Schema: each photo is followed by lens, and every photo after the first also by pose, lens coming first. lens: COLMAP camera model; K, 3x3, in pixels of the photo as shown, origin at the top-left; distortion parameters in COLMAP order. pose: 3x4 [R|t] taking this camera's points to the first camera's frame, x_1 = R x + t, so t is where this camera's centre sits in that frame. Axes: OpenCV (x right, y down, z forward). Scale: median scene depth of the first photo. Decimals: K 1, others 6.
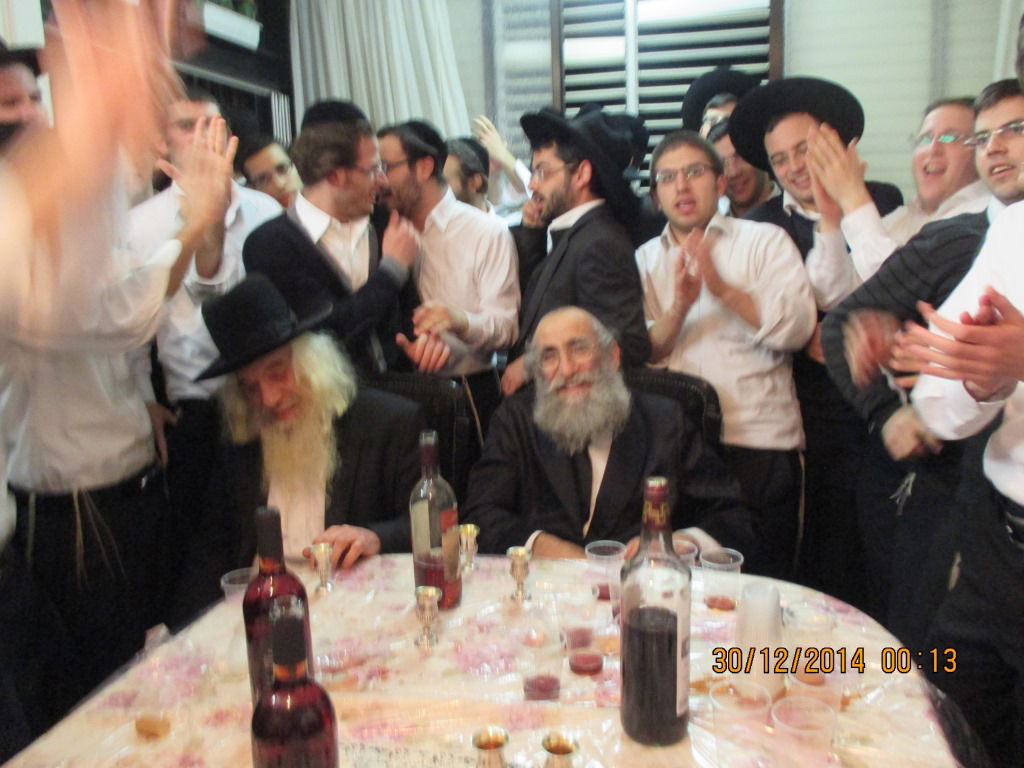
lens RADIAL K [[857.6, 0, 536.5], [0, 857.6, 391.1], [0, 0, 1]] dist [0.009810, -0.032273]
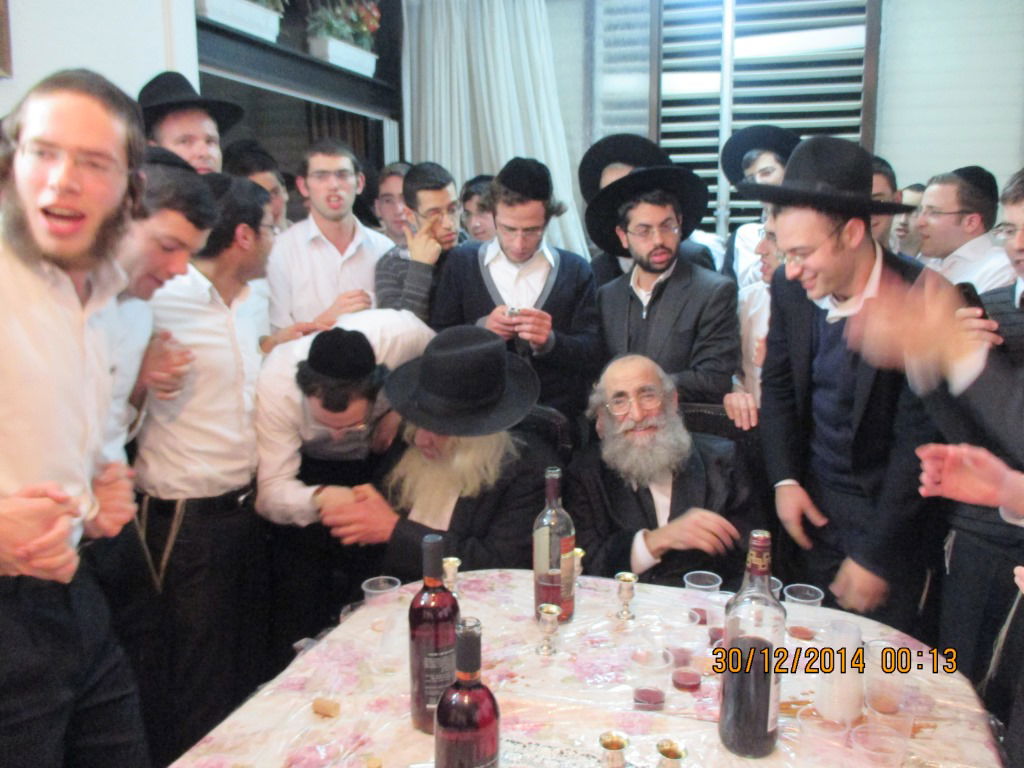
lens RADIAL K [[857.6, 0, 532.2], [0, 857.6, 378.9], [0, 0, 1]] dist [0.009810, -0.032273]
pose [[0.995474, 0.040804, -0.085828, -0.064930], [-0.041659, 0.999098, -0.008201, -0.068578], [0.085416, 0.011739, 0.996276, -0.170156]]
